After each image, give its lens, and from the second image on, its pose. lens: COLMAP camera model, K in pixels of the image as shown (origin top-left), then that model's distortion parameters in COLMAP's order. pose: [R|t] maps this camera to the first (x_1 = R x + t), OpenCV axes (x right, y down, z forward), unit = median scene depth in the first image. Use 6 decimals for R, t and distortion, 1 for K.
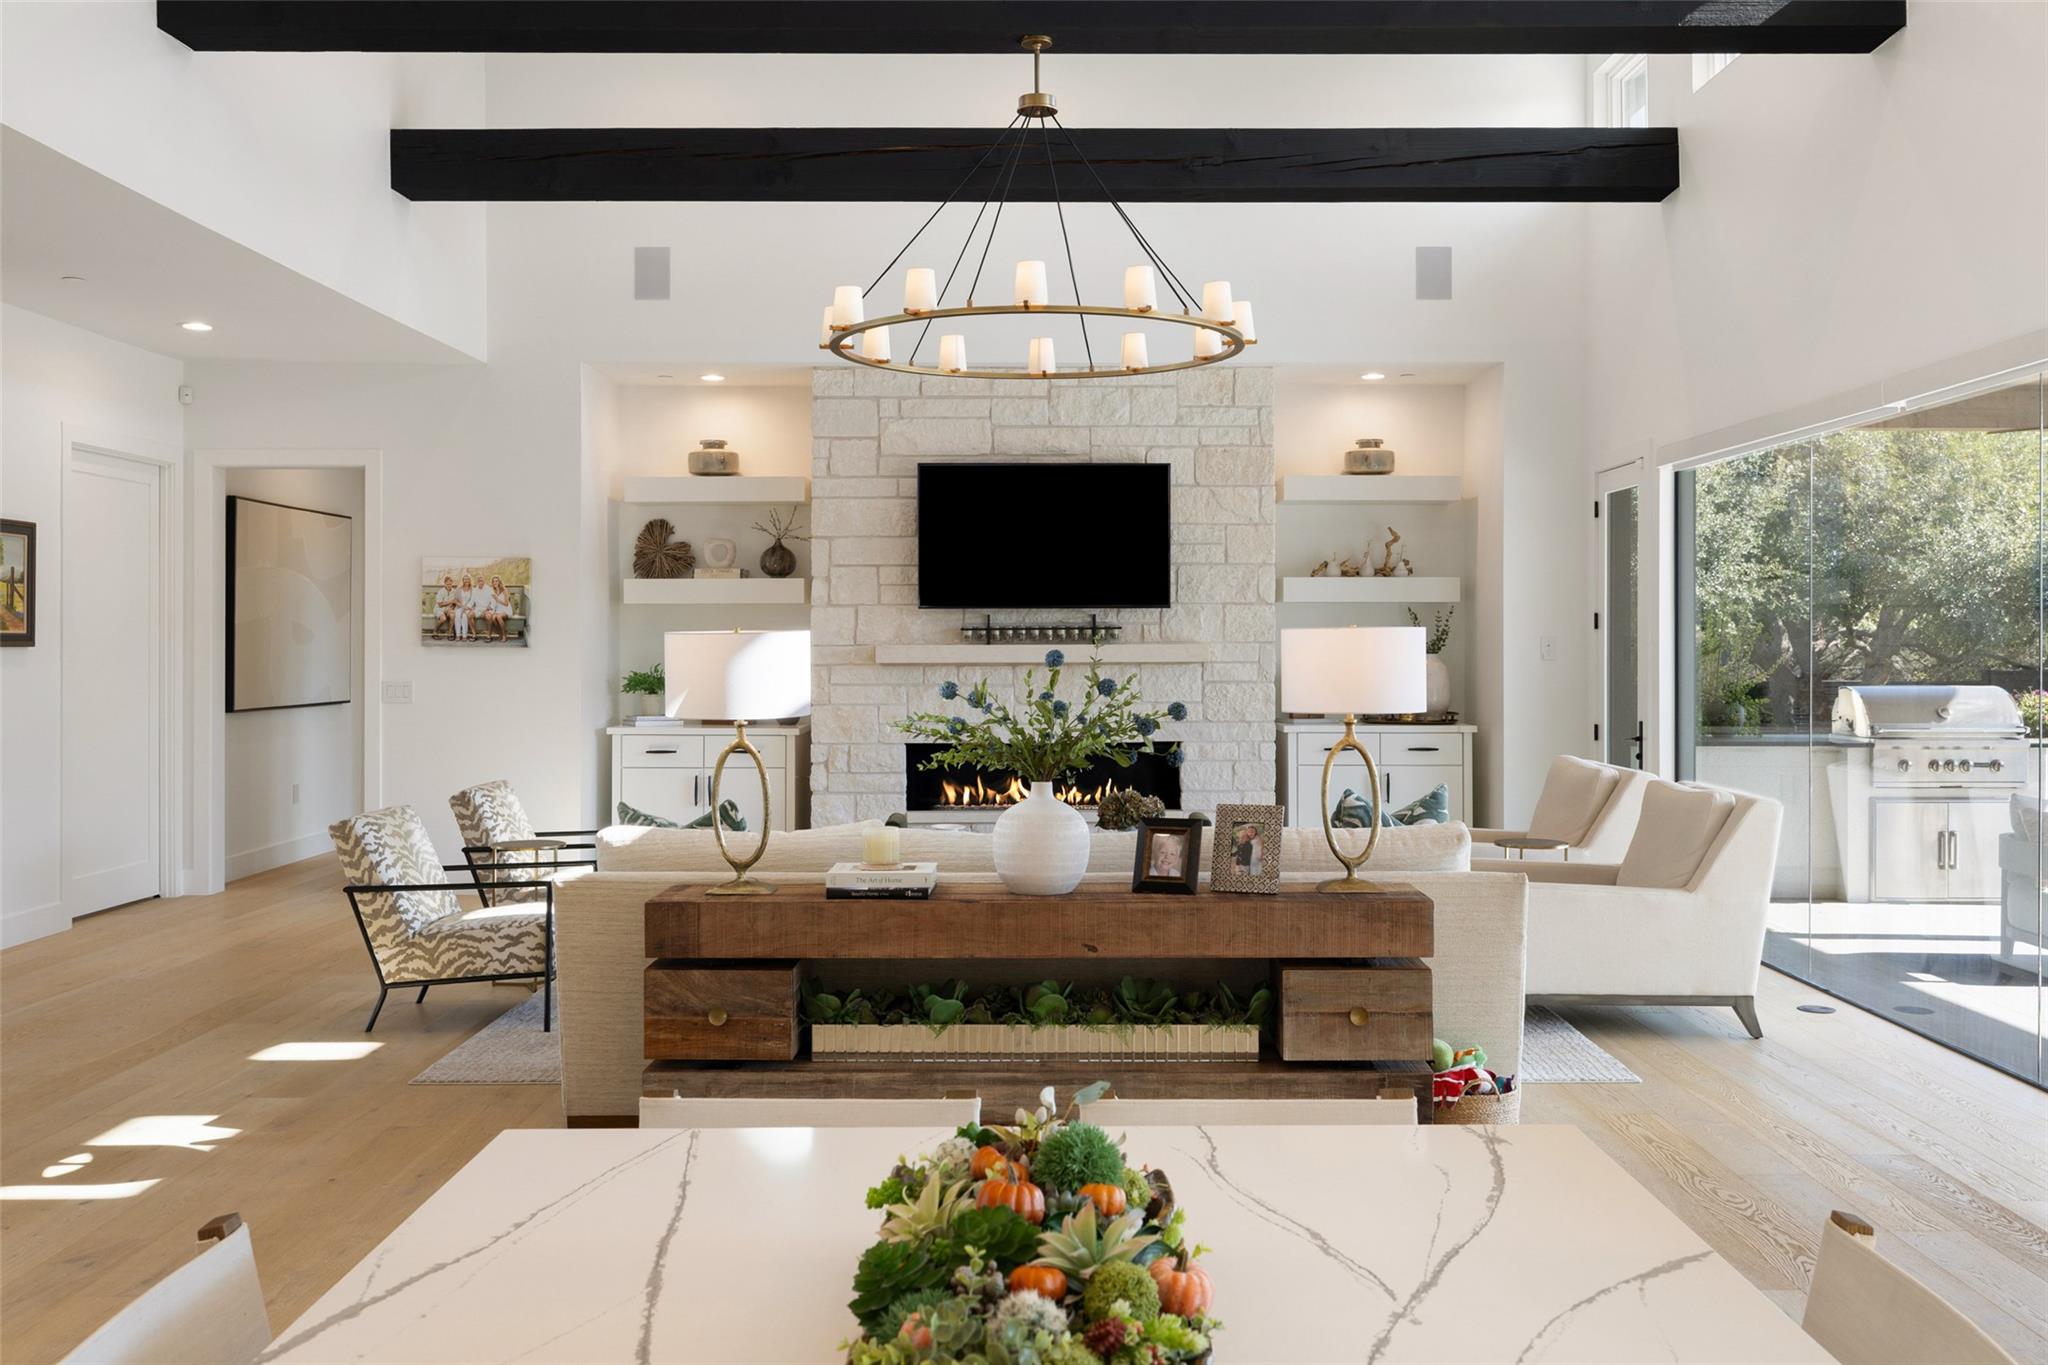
lens RADIAL K [[1807.1, 0, 1077.4], [0, 1807.1, 618.0], [0, 0, 1]] dist [0.034928, -0.000803]
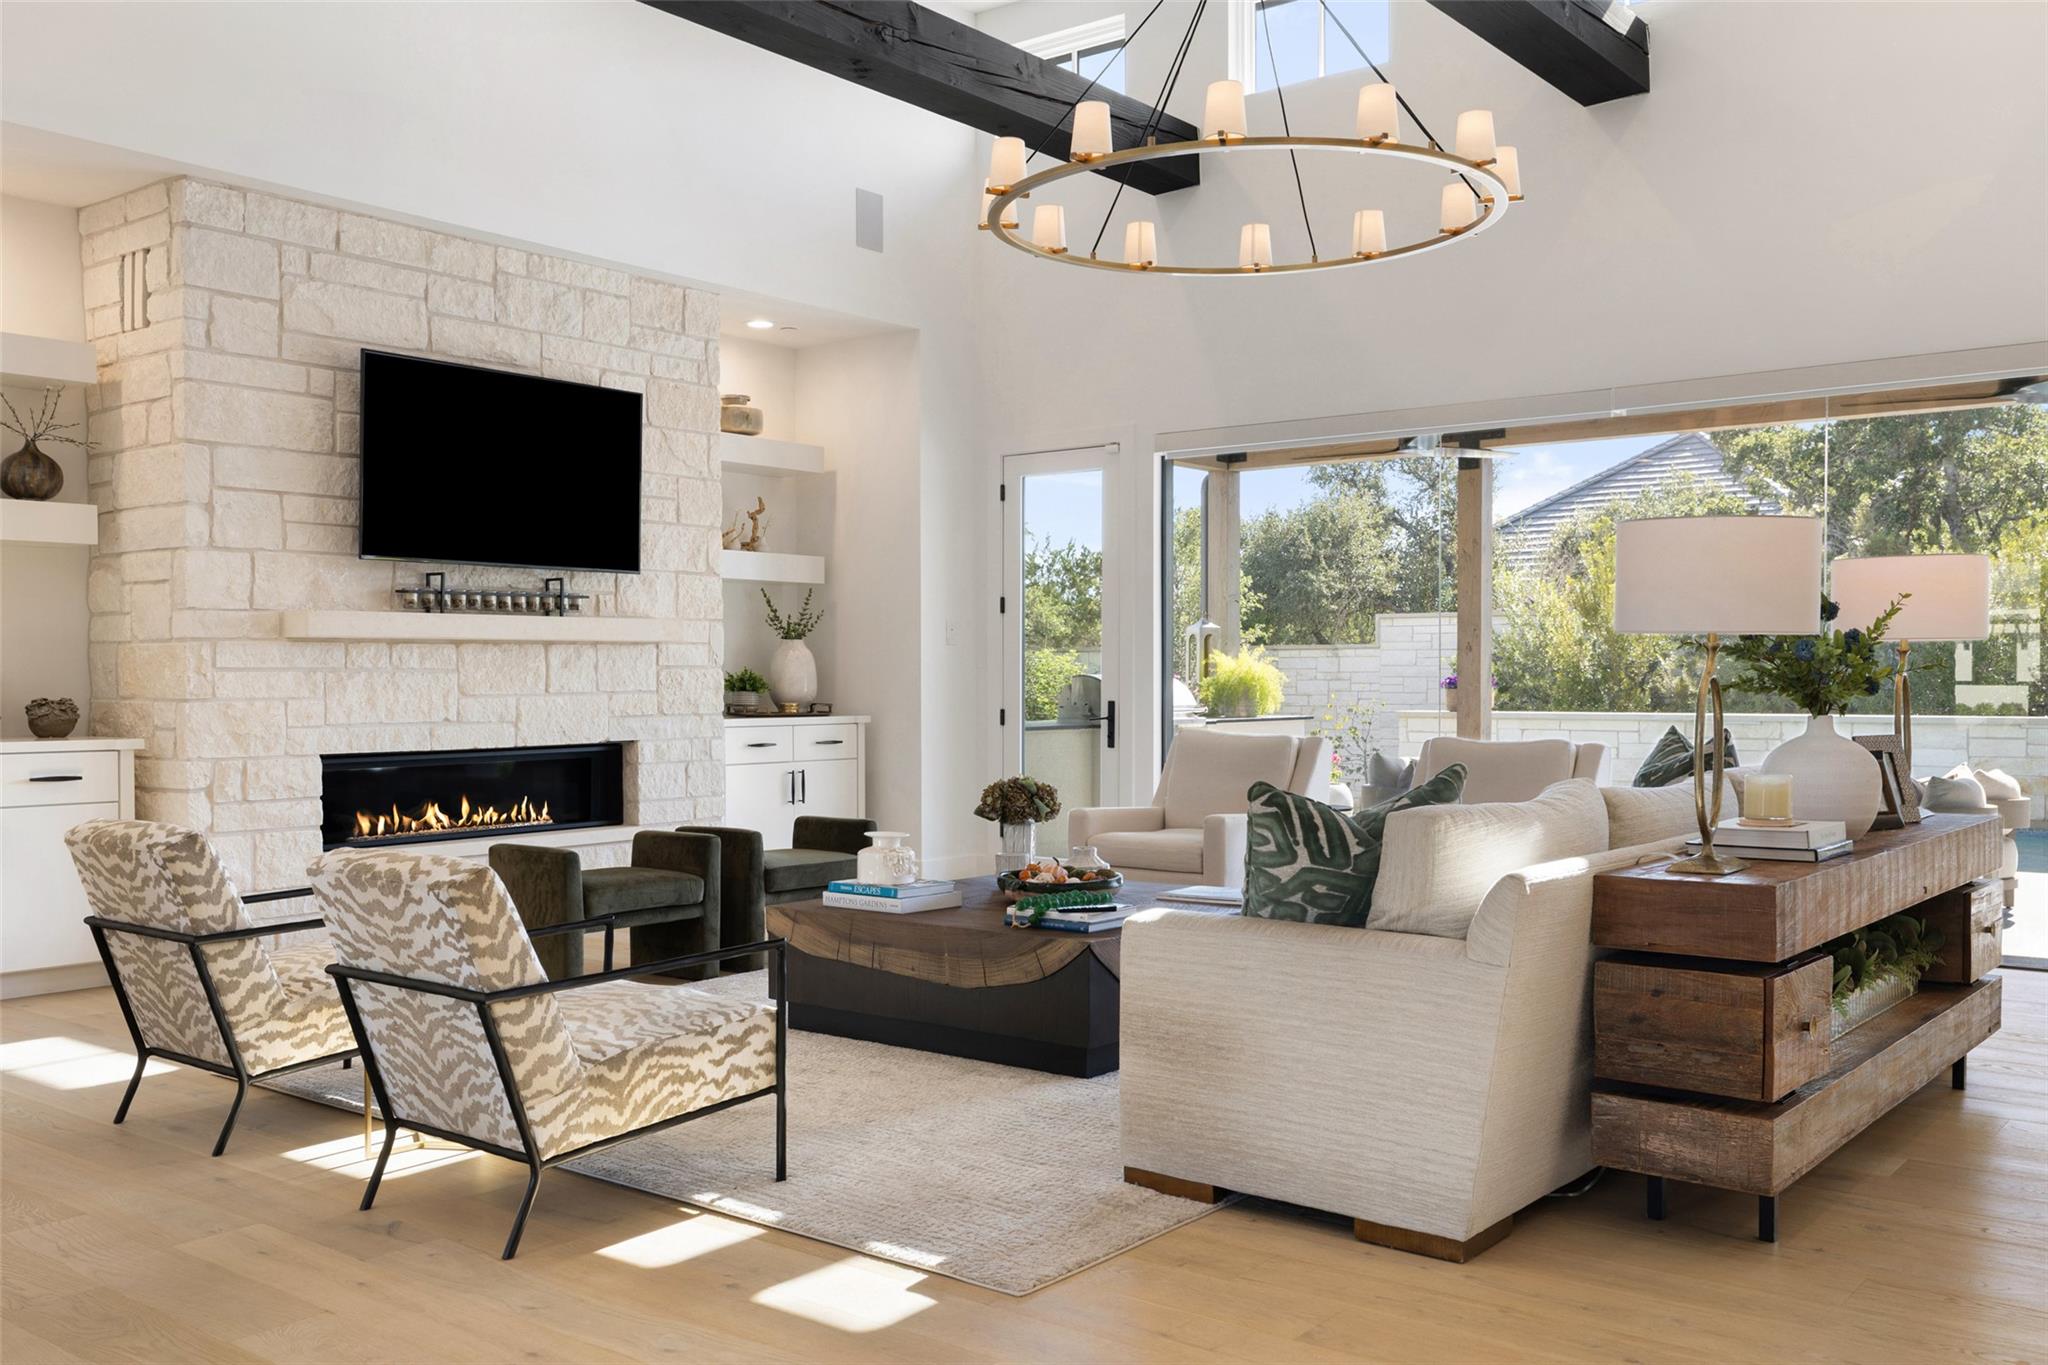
lens RADIAL K [[1807.1, 0, 1026.6], [0, 1807.1, 686.8], [0, 0, 1]] dist [0.034928, -0.000803]
pose [[0.626669, -0.006576, 0.779258, -0.465792], [-0.005261, 0.999906, 0.012669, 0.033417], [-0.779268, -0.012039, 0.626575, 0.357784]]
